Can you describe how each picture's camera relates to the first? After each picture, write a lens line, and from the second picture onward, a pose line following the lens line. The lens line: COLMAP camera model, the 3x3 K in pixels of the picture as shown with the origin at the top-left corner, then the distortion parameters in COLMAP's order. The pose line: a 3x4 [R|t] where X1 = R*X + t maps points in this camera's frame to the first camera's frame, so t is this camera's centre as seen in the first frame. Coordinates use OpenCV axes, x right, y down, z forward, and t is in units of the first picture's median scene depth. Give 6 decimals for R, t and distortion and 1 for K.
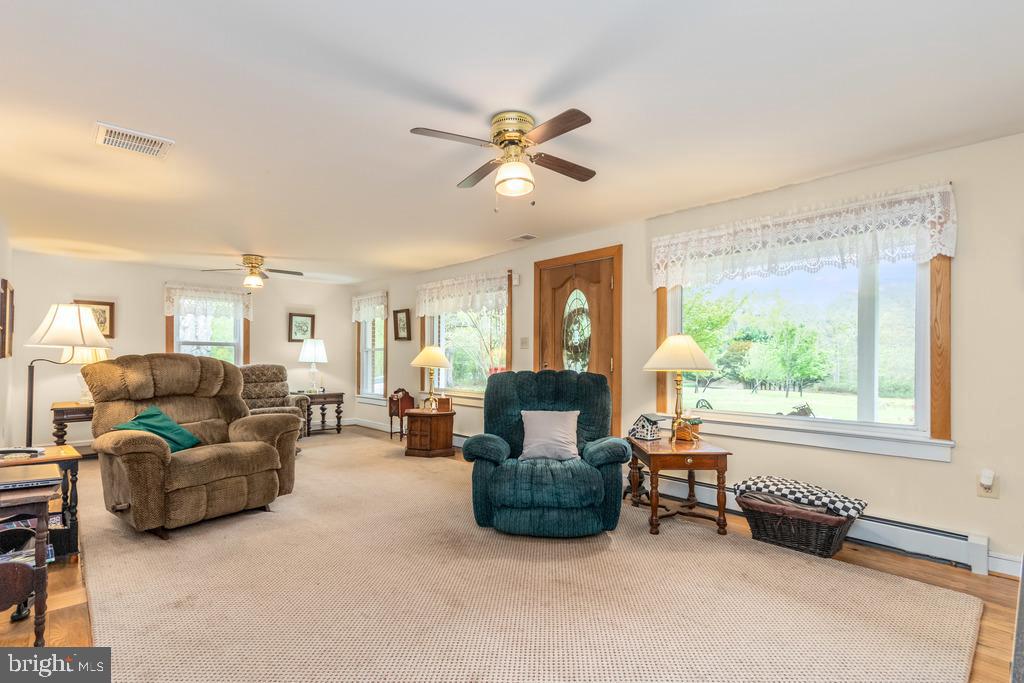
lens RADIAL K [[479.5, 0, 514.7], [0, 479.5, 363.3], [0, 0, 1]] dist [0.006001, 0.001154]
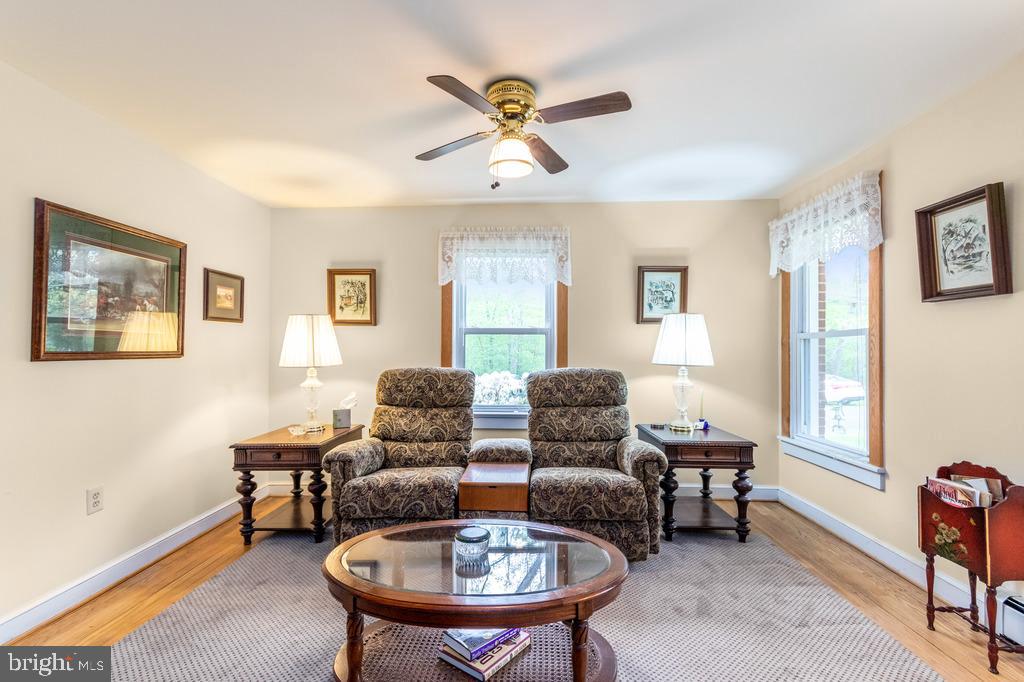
lens RADIAL K [[479.5, 0, 510.2], [0, 479.5, 348.3], [0, 0, 1]] dist [0.006001, 0.001154]
pose [[0.706994, -0.010247, -0.707145, -0.217370], [-0.004017, 0.999821, -0.018504, -0.008876], [0.707208, 0.015923, 0.706826, 0.573641]]
